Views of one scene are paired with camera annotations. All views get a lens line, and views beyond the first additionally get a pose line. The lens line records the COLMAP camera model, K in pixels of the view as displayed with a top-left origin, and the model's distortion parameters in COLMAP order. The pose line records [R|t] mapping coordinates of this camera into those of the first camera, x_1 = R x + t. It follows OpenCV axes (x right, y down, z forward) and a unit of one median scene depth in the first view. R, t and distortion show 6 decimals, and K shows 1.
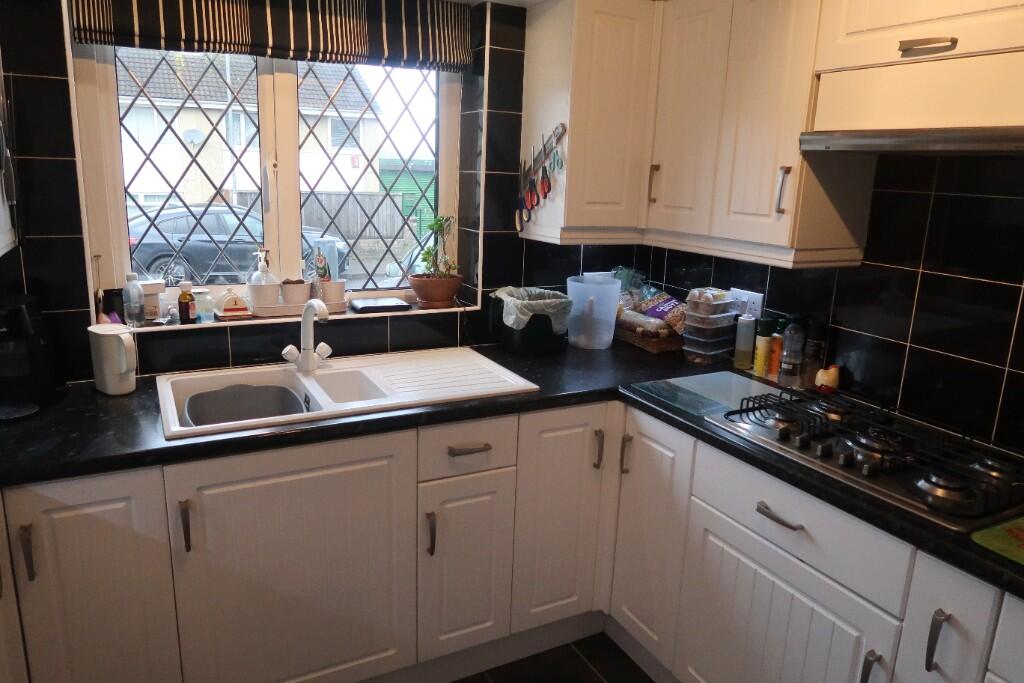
lens RADIAL K [[709.0, 0, 514.2], [0, 709.0, 342.8], [0, 0, 1]] dist [-0.023624, 0.003781]
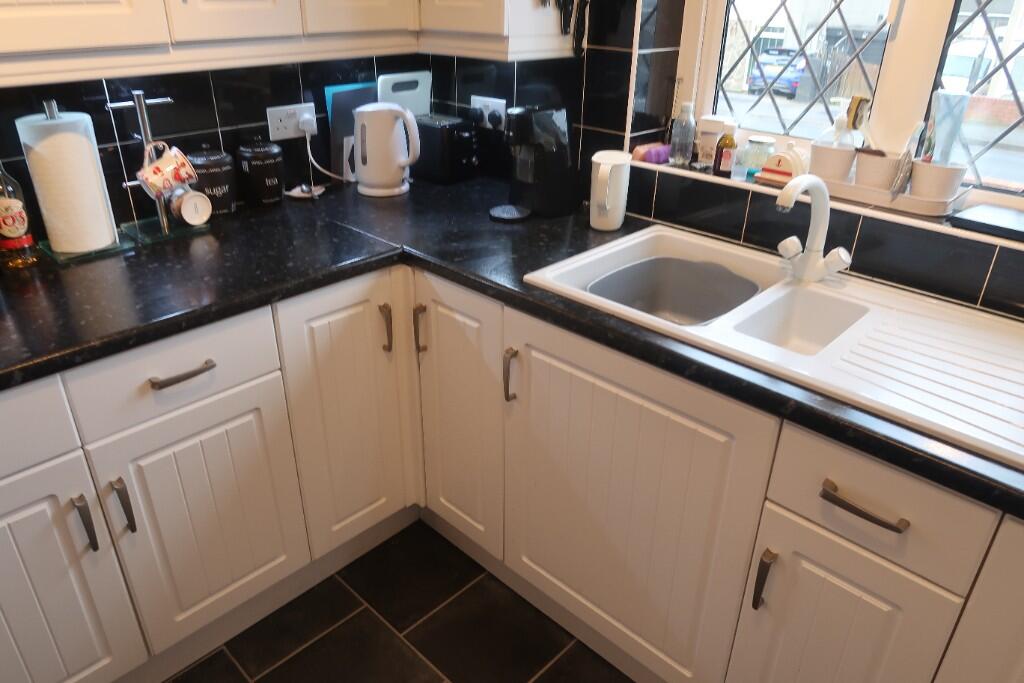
lens RADIAL K [[709.0, 0, 512.2], [0, 709.0, 338.8], [0, 0, 1]] dist [-0.023624, 0.003781]
pose [[0.295579, 0.403268, -0.866030, 0.249554], [-0.229652, 0.909947, 0.345336, -0.082616], [0.927304, 0.096812, 0.361572, 0.499508]]
